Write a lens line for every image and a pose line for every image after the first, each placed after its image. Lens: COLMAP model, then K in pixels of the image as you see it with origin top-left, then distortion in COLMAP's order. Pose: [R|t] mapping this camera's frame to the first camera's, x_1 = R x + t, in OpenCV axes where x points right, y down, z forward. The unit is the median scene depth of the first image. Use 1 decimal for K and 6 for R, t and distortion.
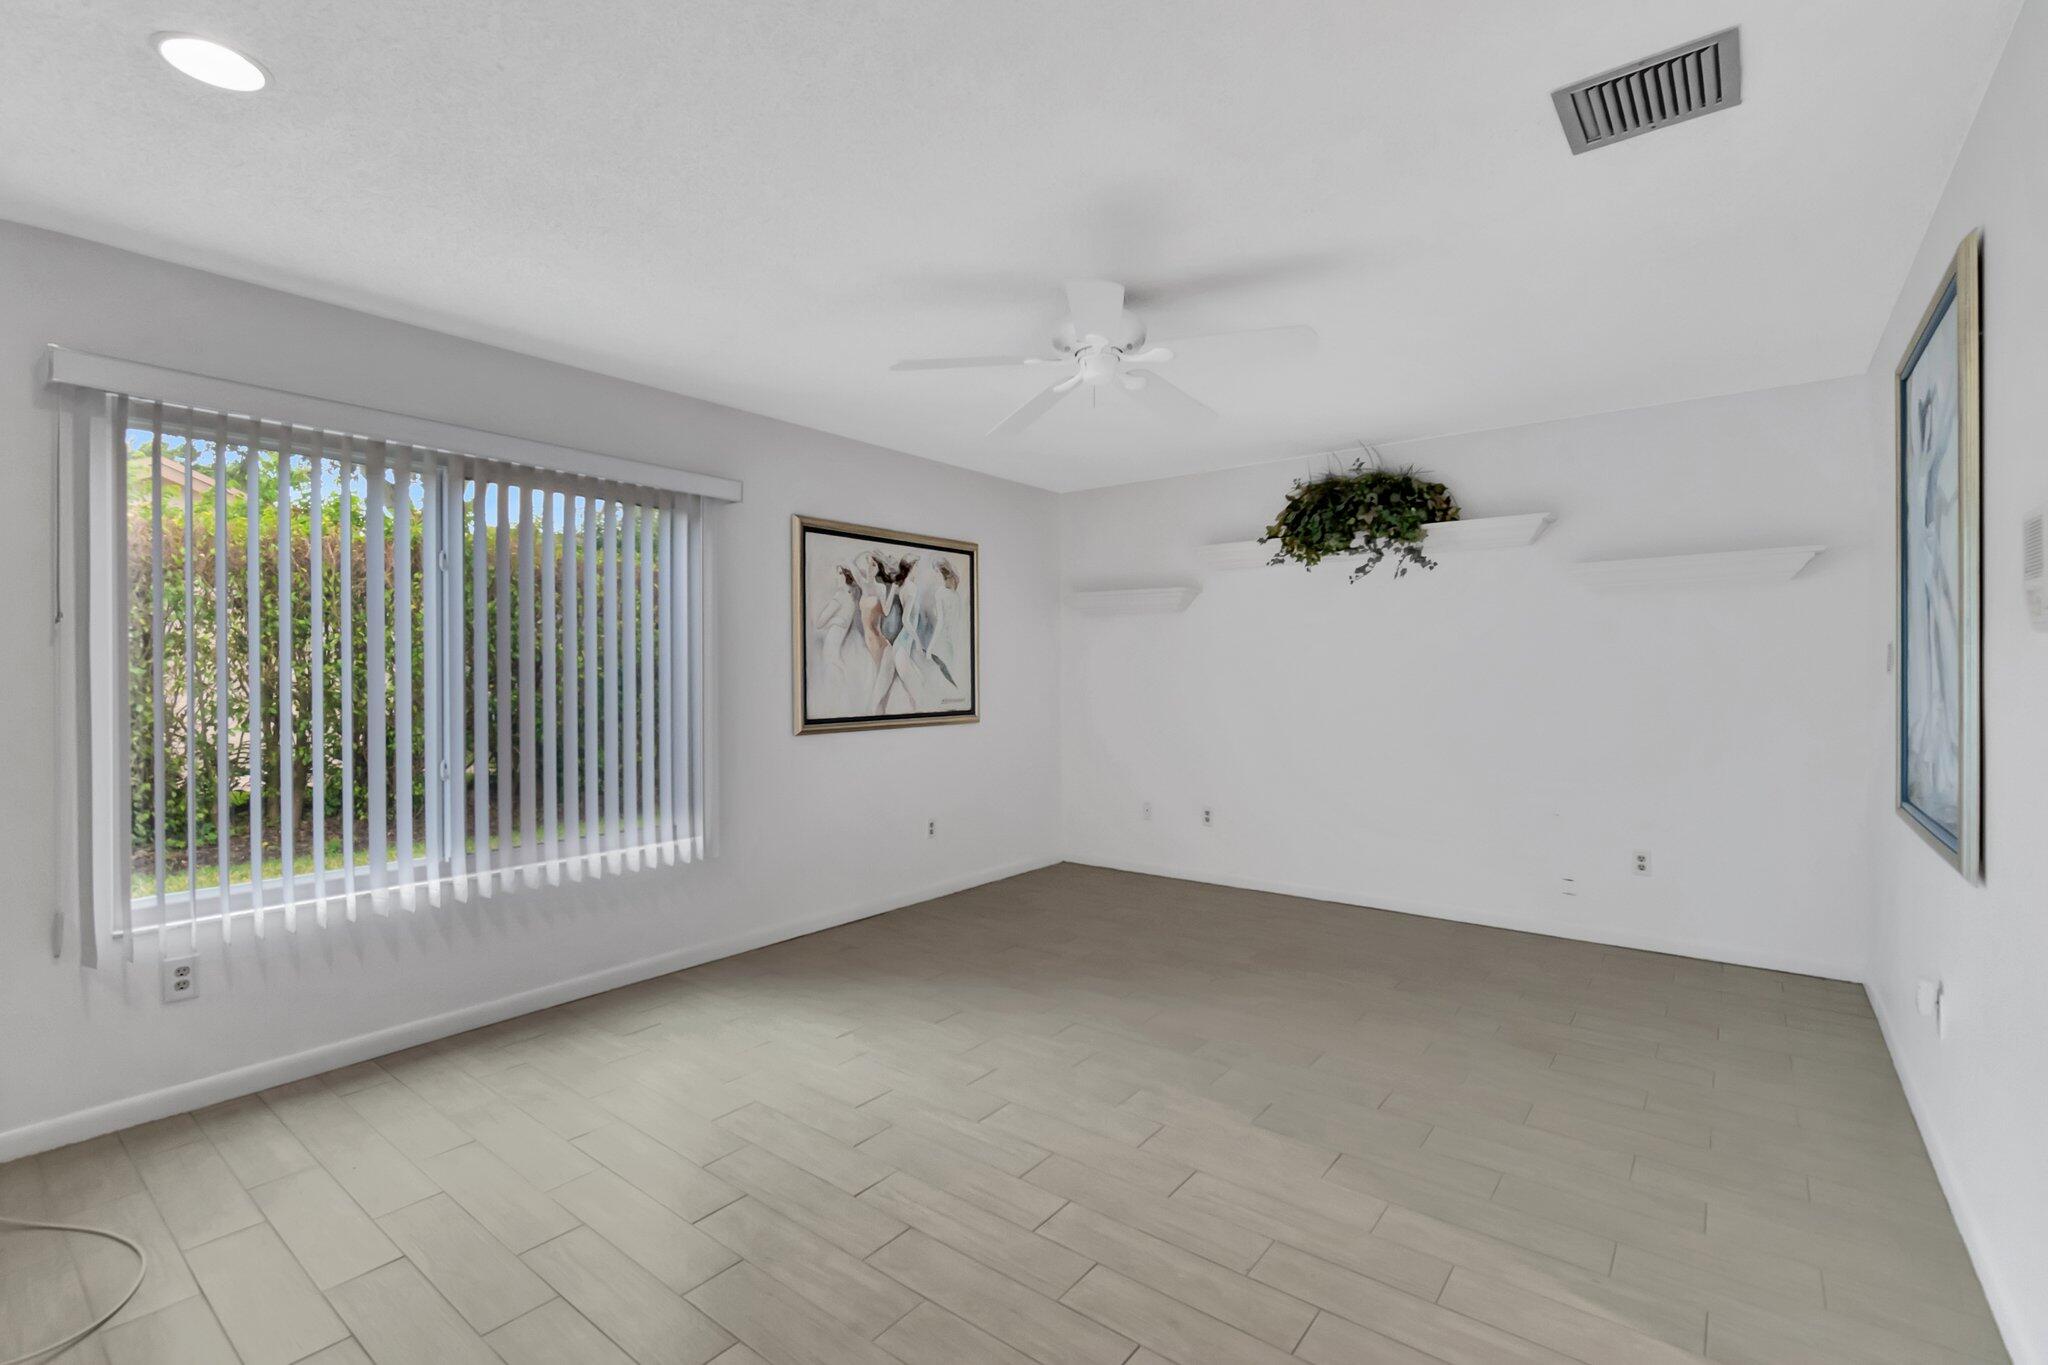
lens RADIAL K [[930.7, 0, 987.0], [0, 930.7, 670.3], [0, 0, 1]] dist [0.006920, -0.000320]
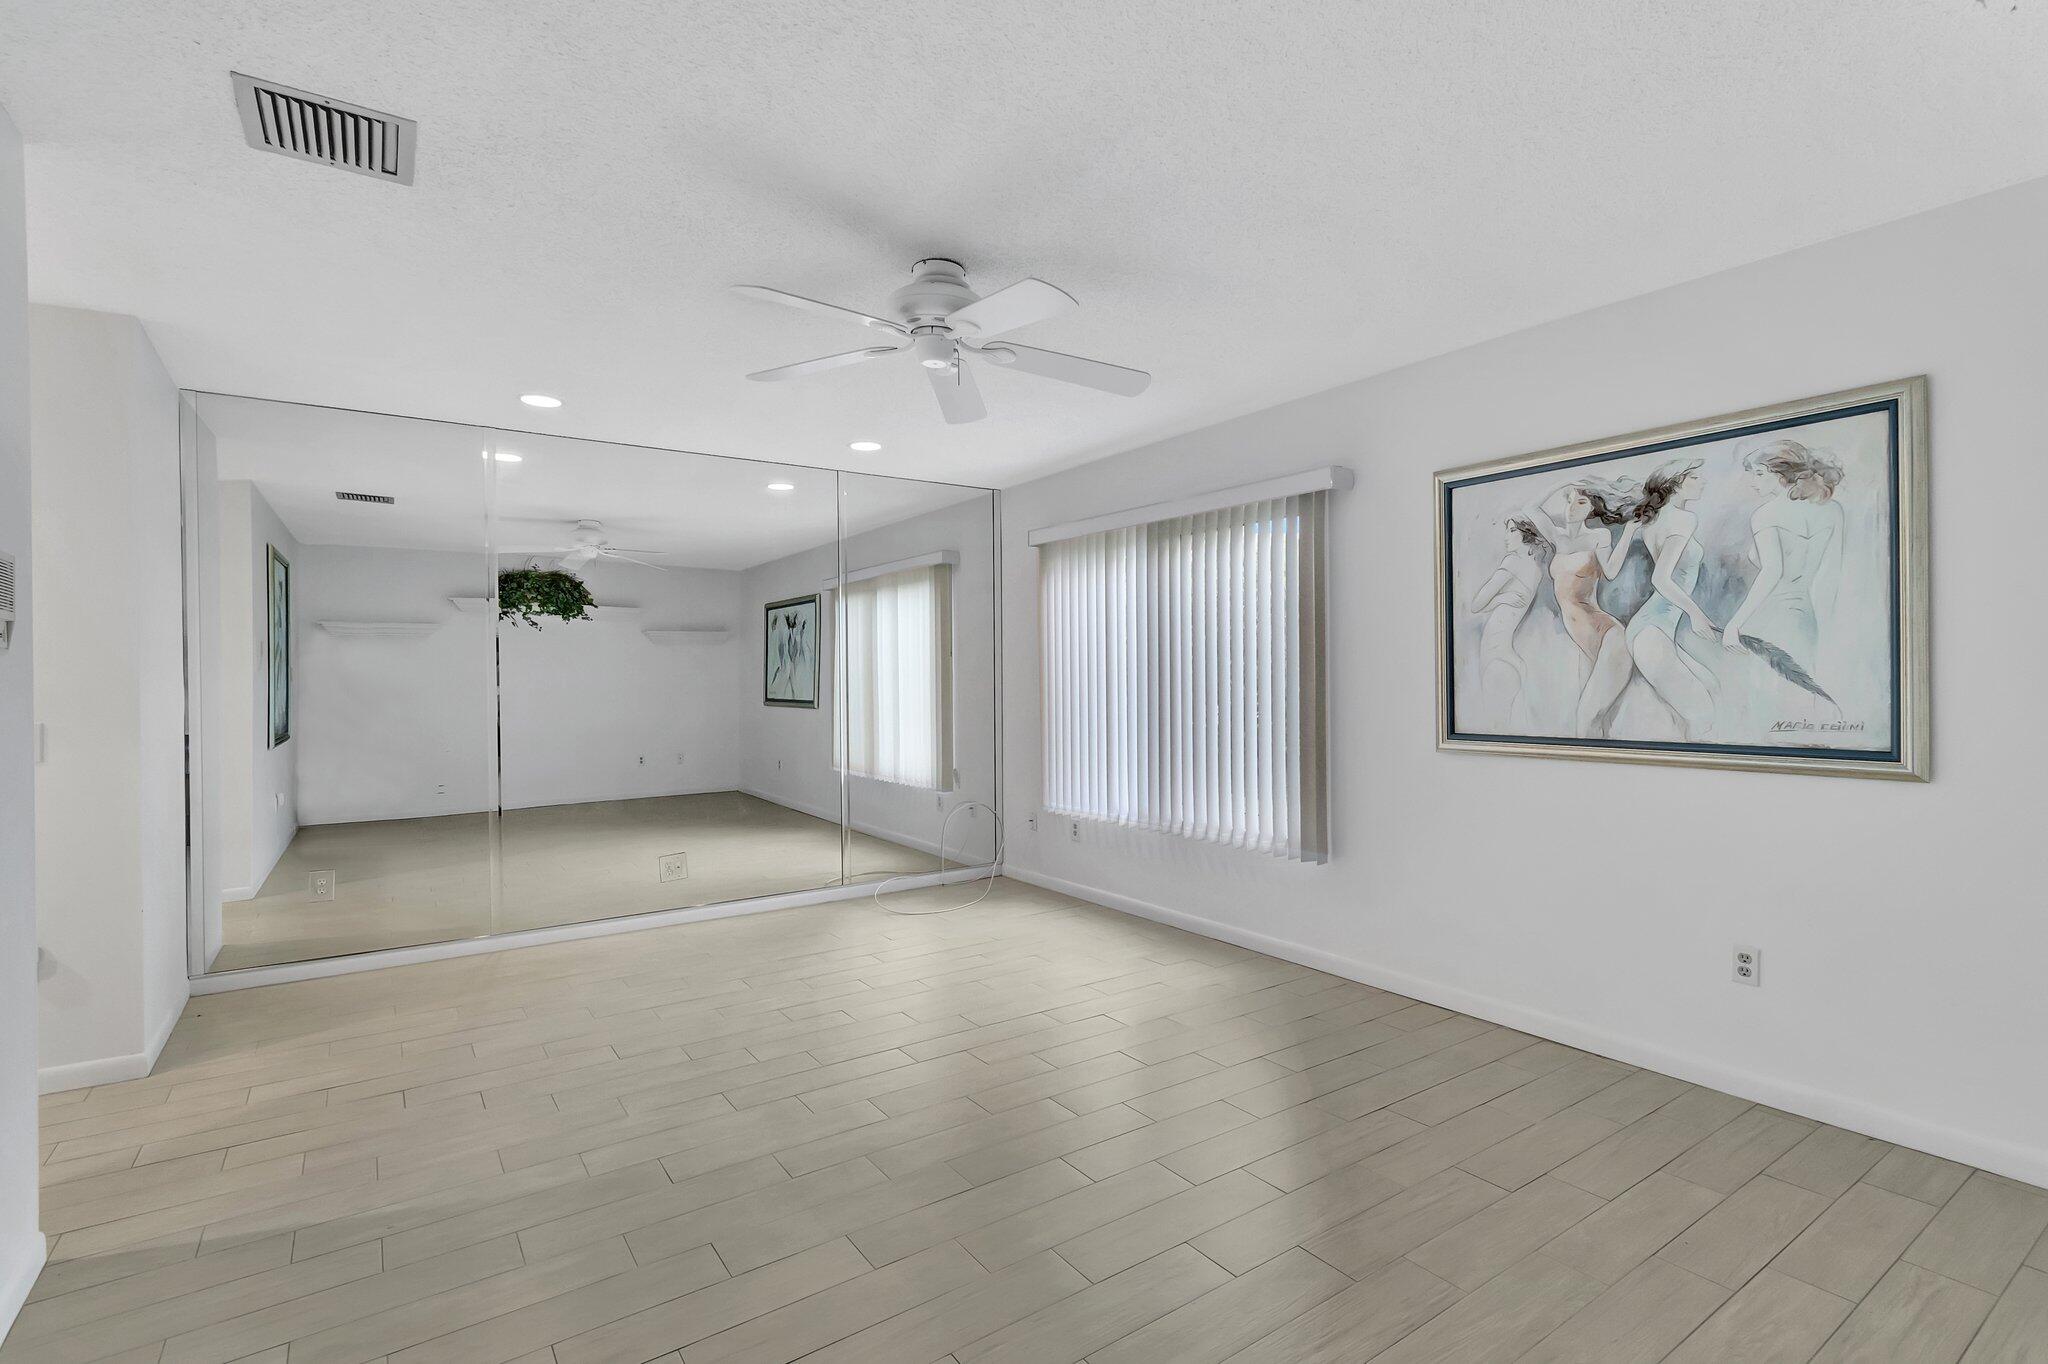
lens RADIAL K [[930.7, 0, 1019.2], [0, 930.7, 667.0], [0, 0, 1]] dist [0.006920, -0.000320]
pose [[-0.278916, -0.007555, -0.960286, 0.591912], [0.006384, 0.999932, -0.009721, 0.003518], [0.960294, -0.008842, -0.278849, 0.795532]]
